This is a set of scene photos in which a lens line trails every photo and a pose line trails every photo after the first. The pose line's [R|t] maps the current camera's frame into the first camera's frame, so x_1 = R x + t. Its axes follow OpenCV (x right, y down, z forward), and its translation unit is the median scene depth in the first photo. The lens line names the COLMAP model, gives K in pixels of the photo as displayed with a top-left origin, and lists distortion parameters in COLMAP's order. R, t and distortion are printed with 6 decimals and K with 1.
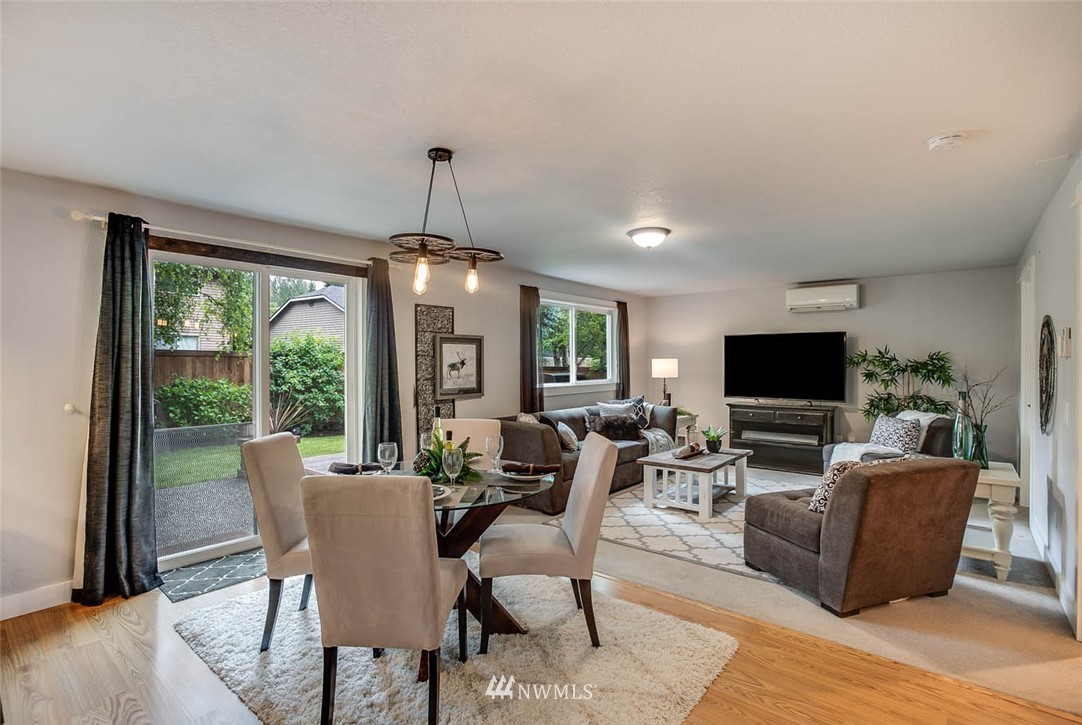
lens RADIAL K [[509.0, 0, 563.5], [0, 509.0, 364.6], [0, 0, 1]] dist [-0.000084, -0.000001]
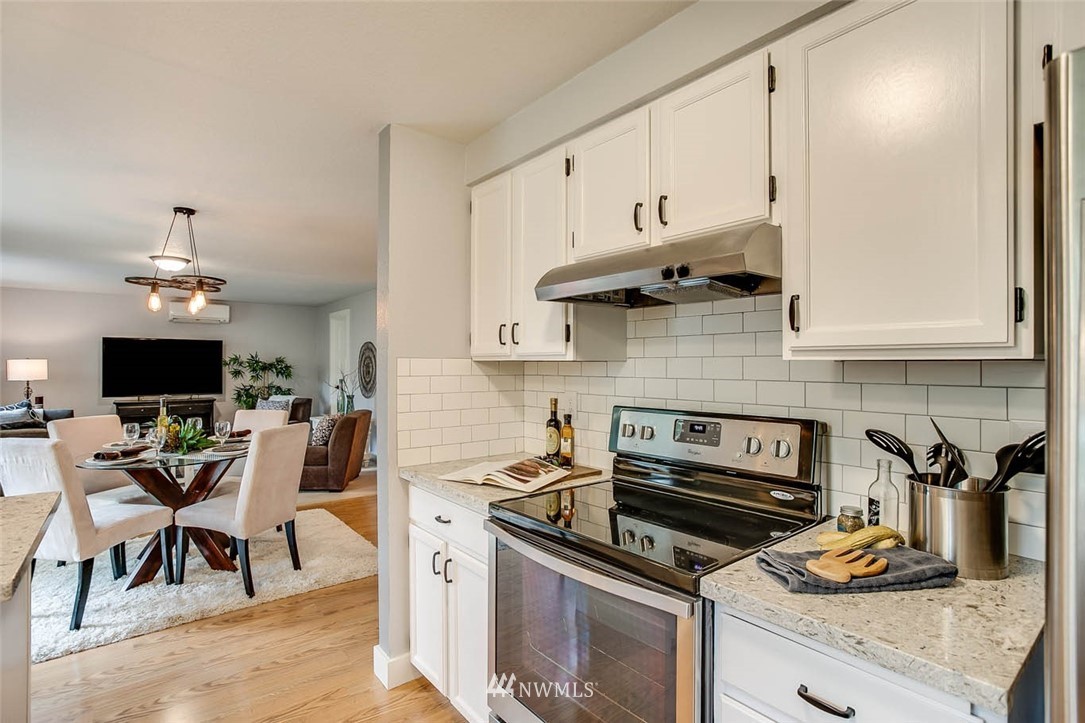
lens RADIAL K [[515.1, 0, 540.5], [0, 515.1, 361.2], [0, 0, 1]] dist [-0.048803, 0.020224]
pose [[0.206551, 0.003662, 0.978429, -0.599617], [0.003656, 0.999983, -0.004515, -0.002195], [-0.978429, 0.004510, 0.206534, -0.086581]]
